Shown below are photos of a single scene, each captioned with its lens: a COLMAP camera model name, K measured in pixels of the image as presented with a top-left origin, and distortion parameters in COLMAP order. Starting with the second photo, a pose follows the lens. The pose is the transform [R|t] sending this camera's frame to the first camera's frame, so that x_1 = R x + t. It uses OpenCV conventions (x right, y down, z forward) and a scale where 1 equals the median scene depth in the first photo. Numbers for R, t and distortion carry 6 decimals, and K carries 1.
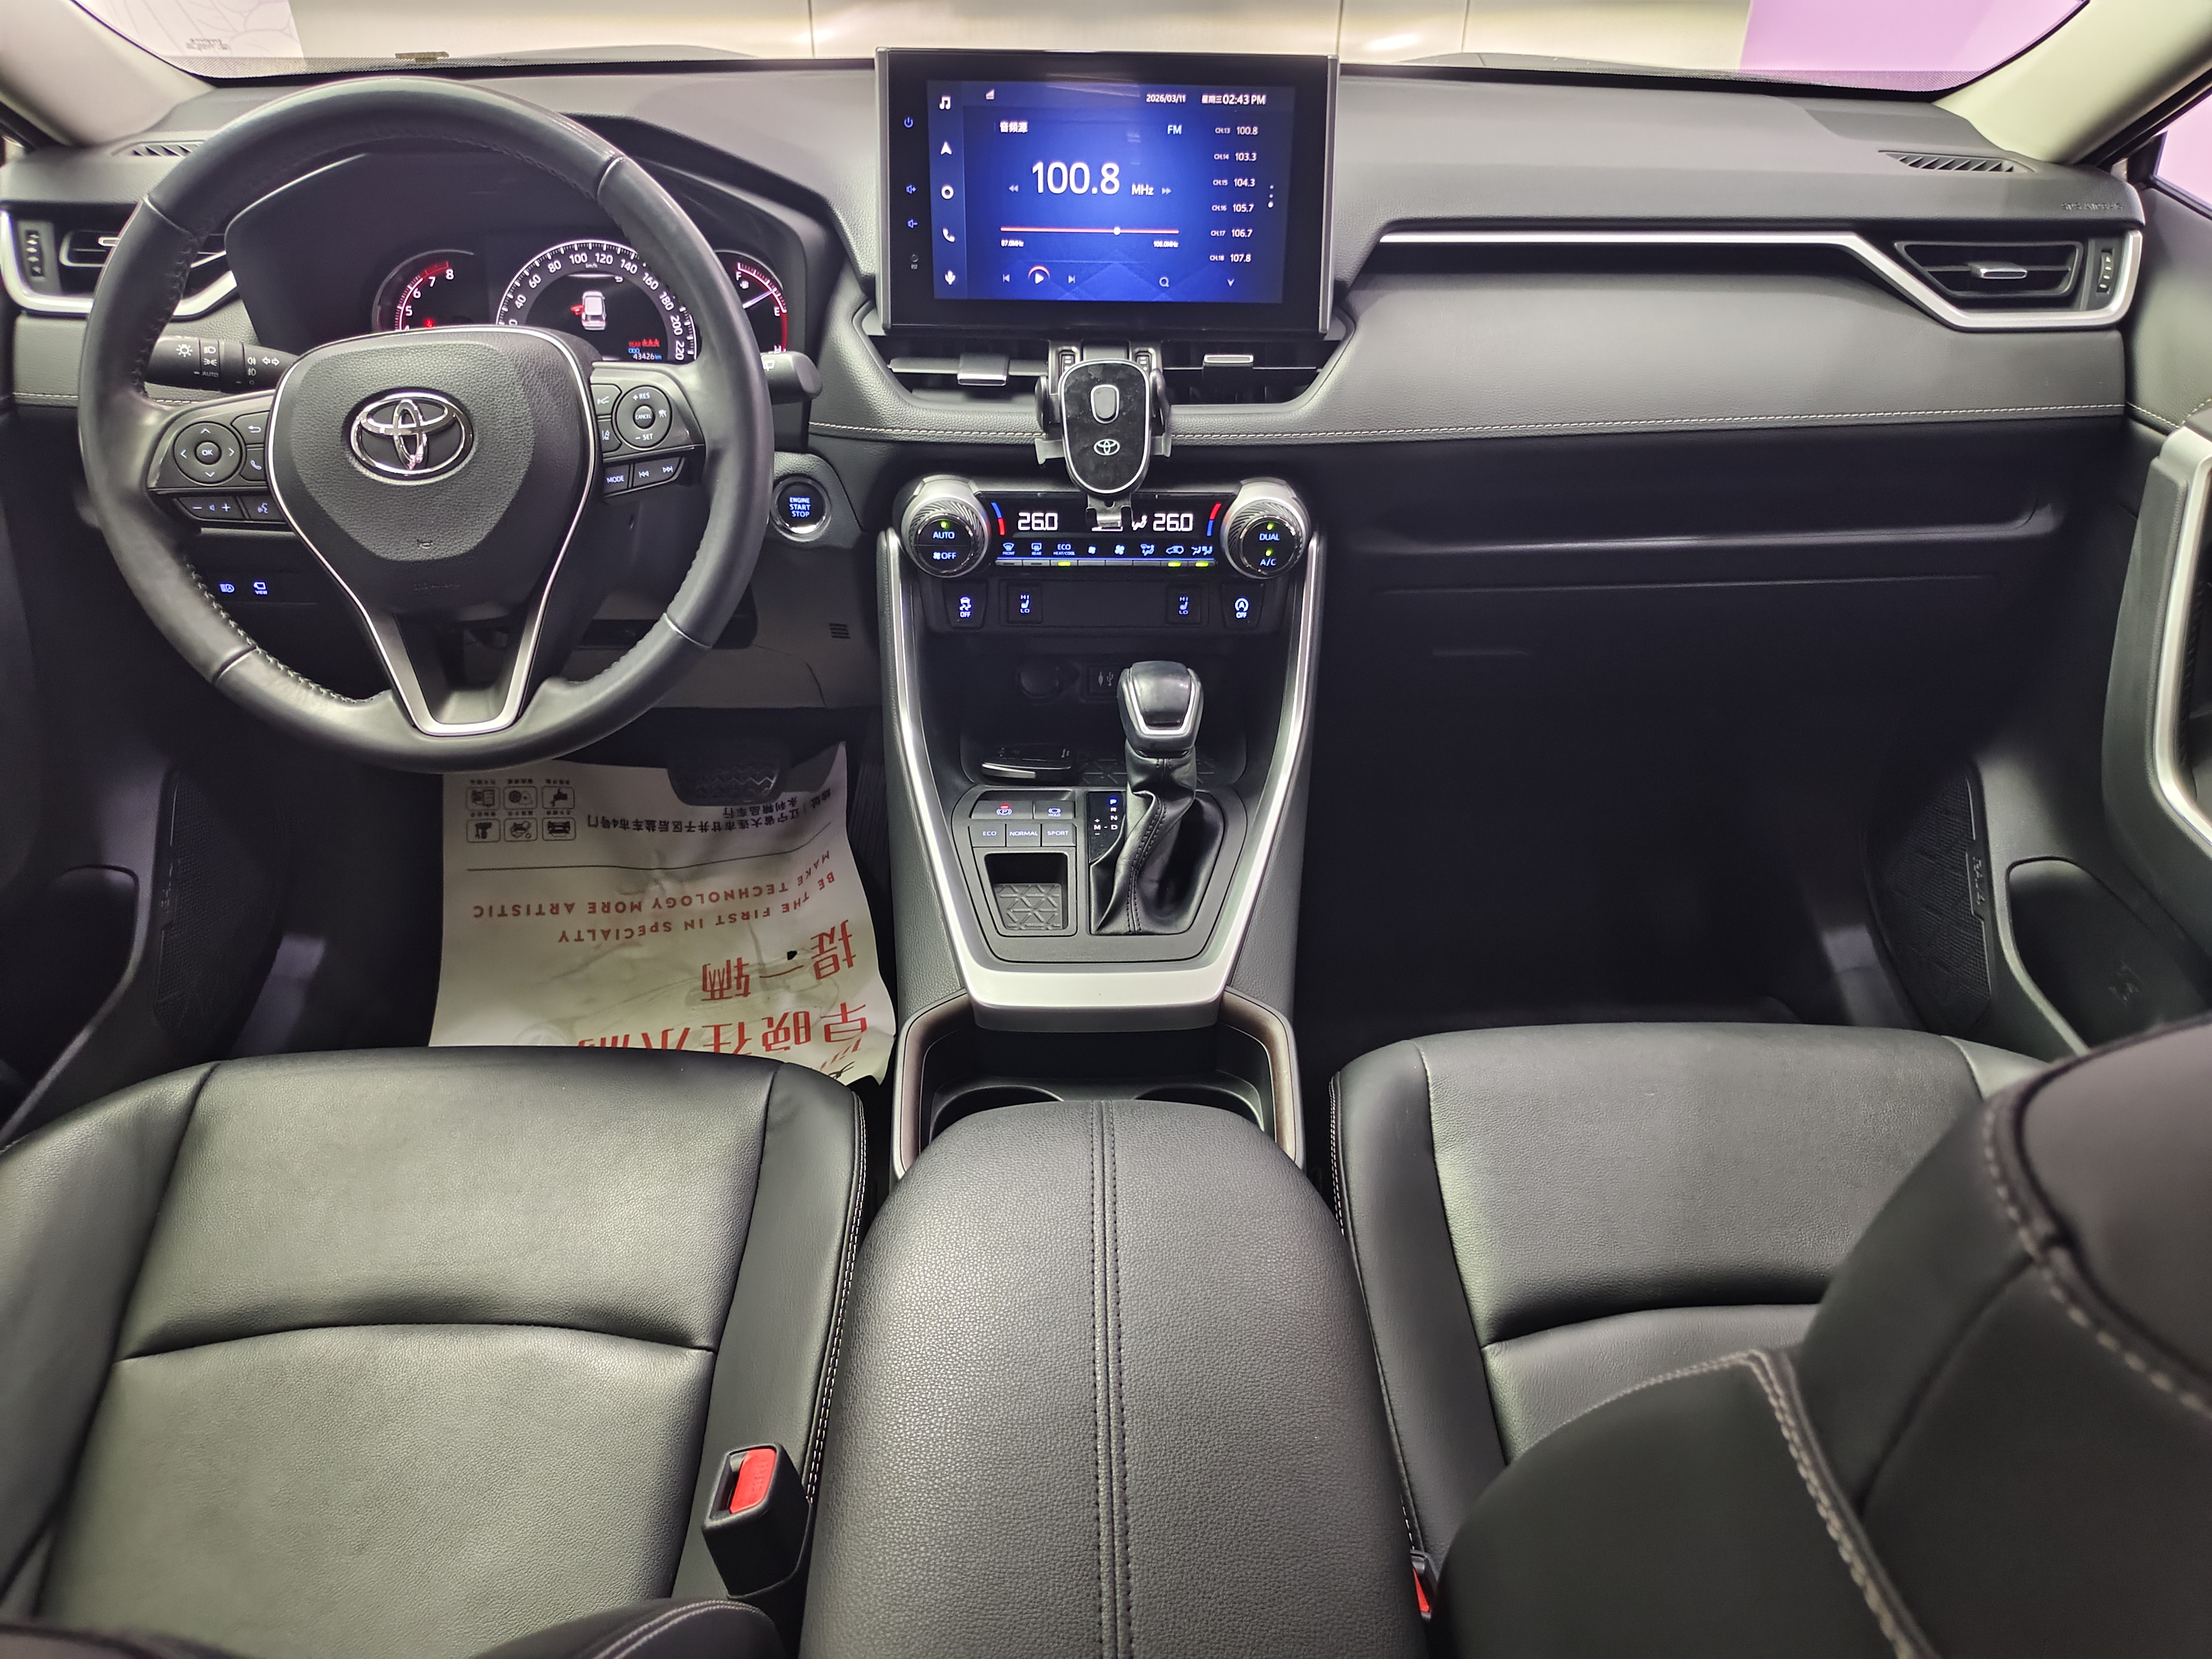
lens RADIAL K [[1540.9, 0, 1117.6], [0, 1540.9, 811.9], [0, 0, 1]] dist [0.011191, -0.036798]
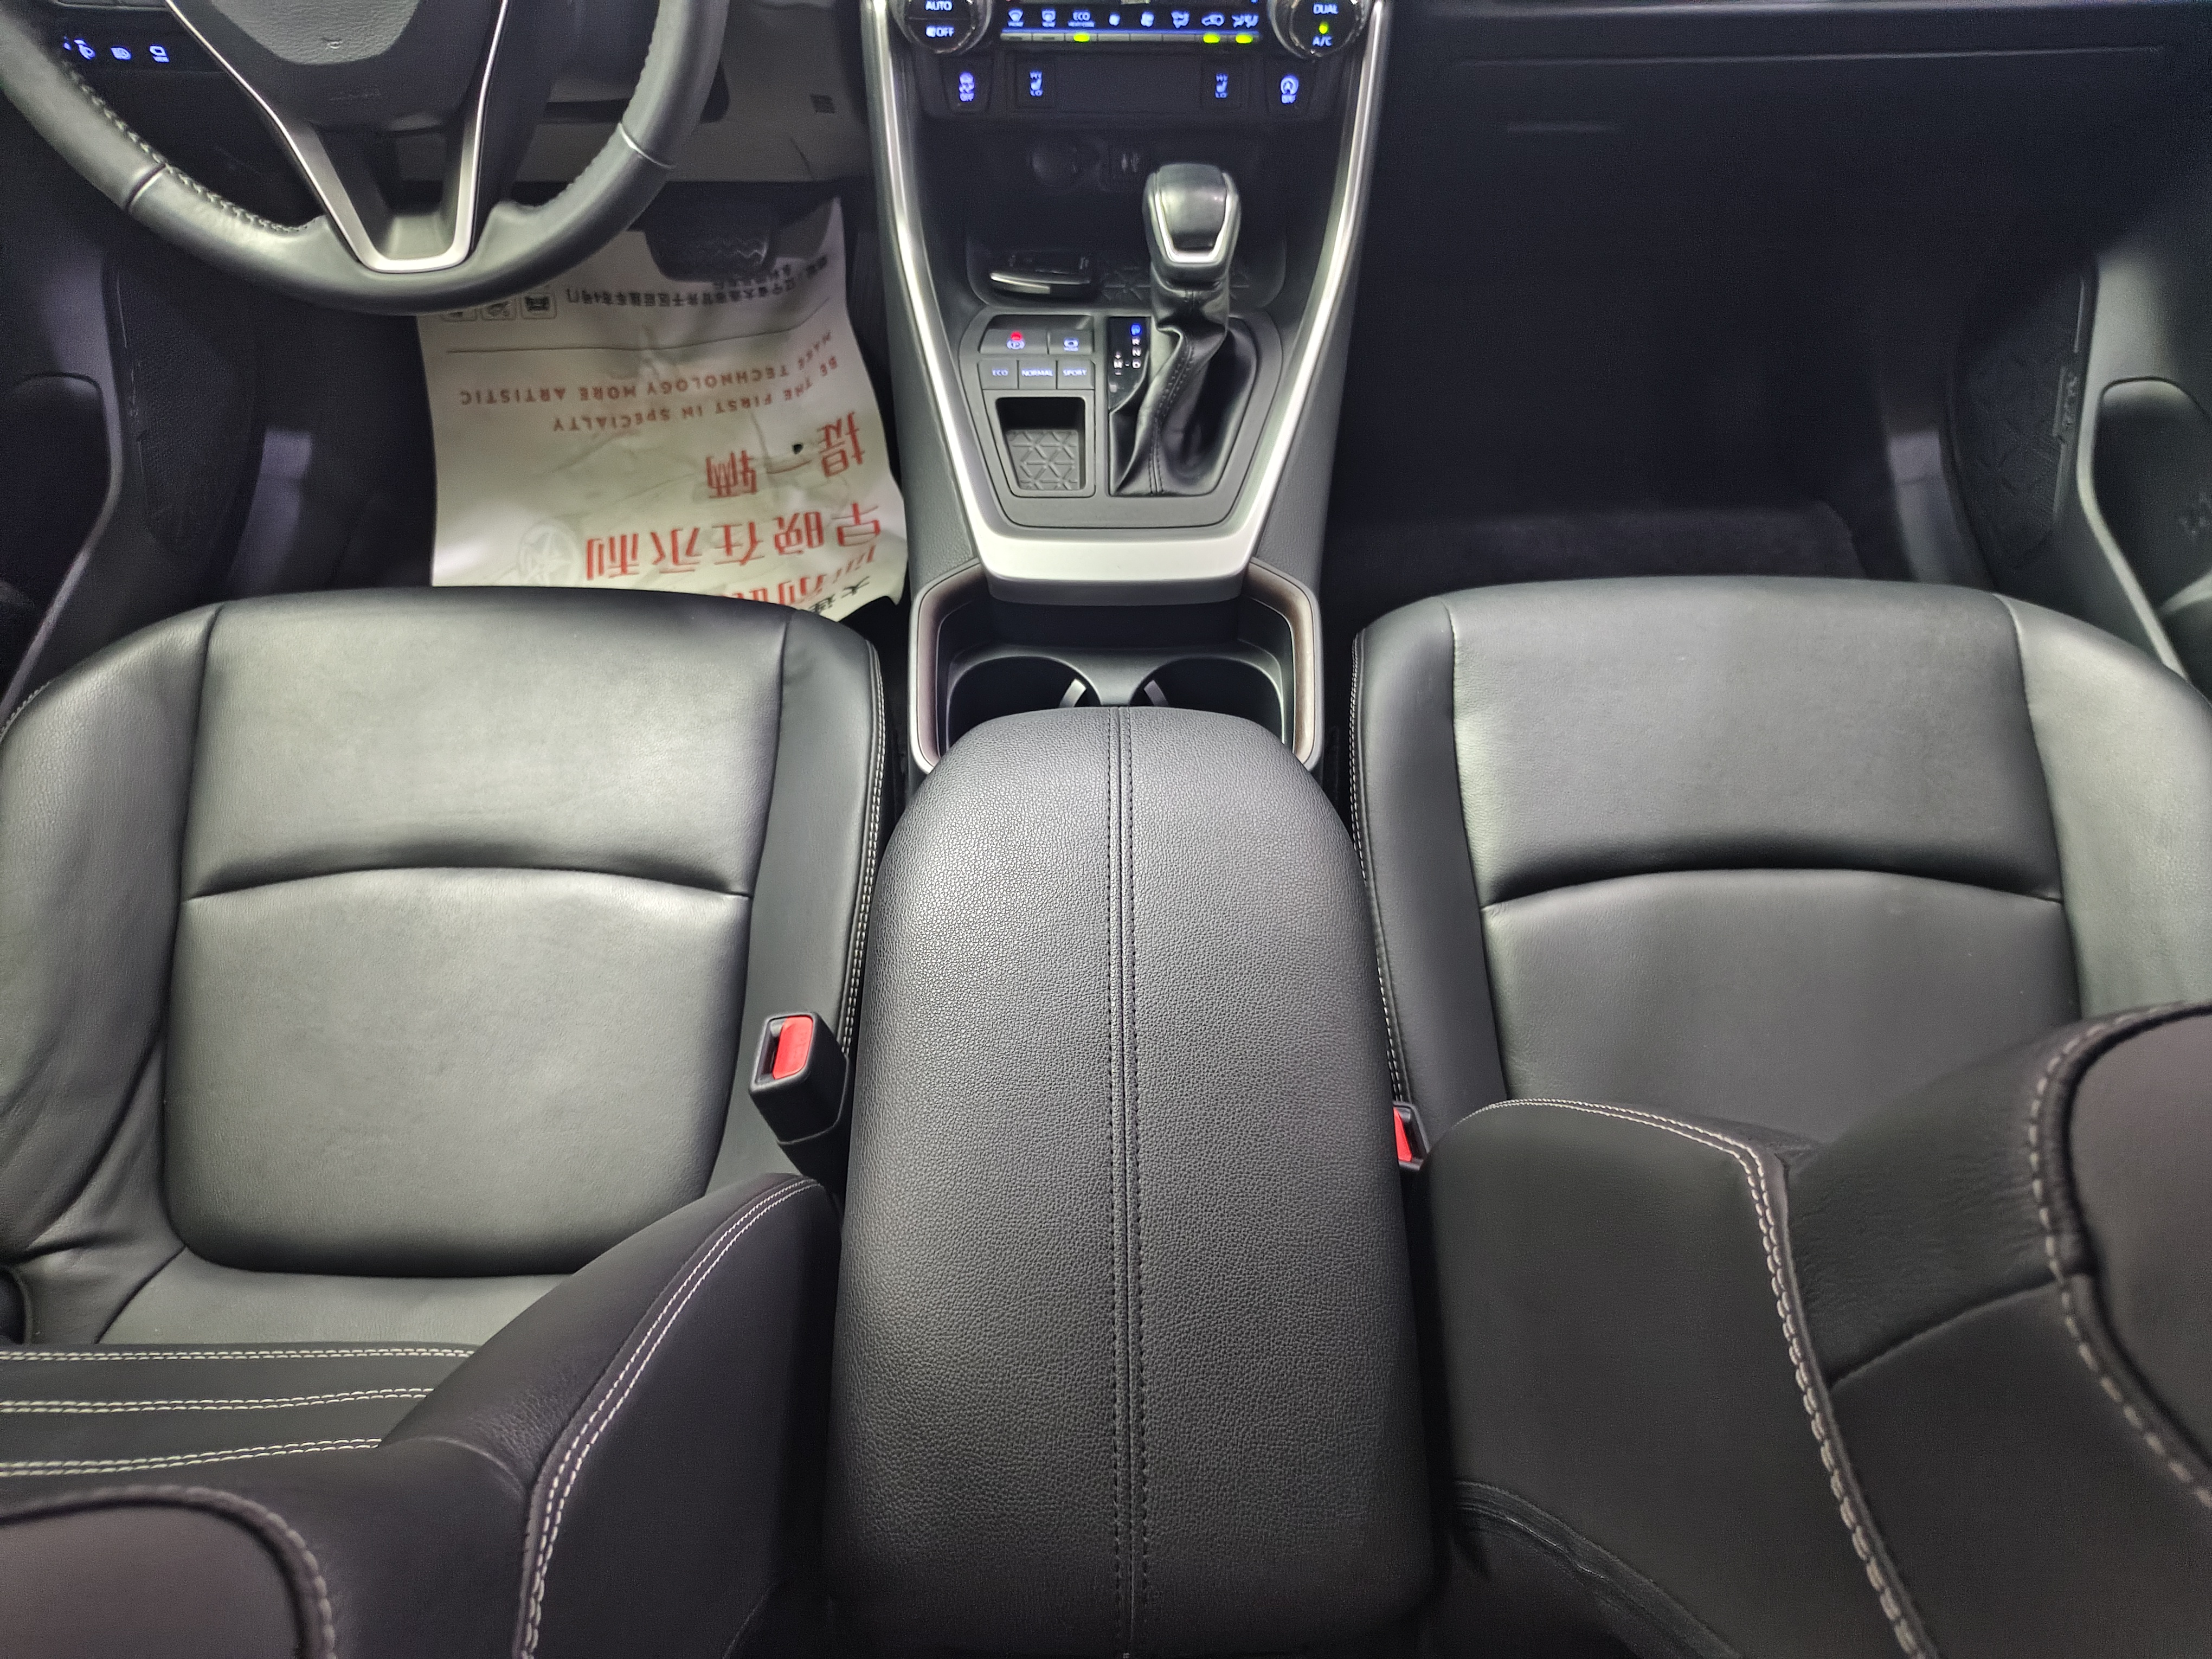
lens RADIAL K [[1540.9, 0, 1113.9], [0, 1540.9, 832.6], [0, 0, 1]] dist [0.011191, -0.036798]
pose [[0.999818, 0.013524, -0.013429, 0.000441], [-0.007269, 0.921941, 0.387262, -0.095427], [0.017618, -0.387094, 0.921872, 0.051735]]
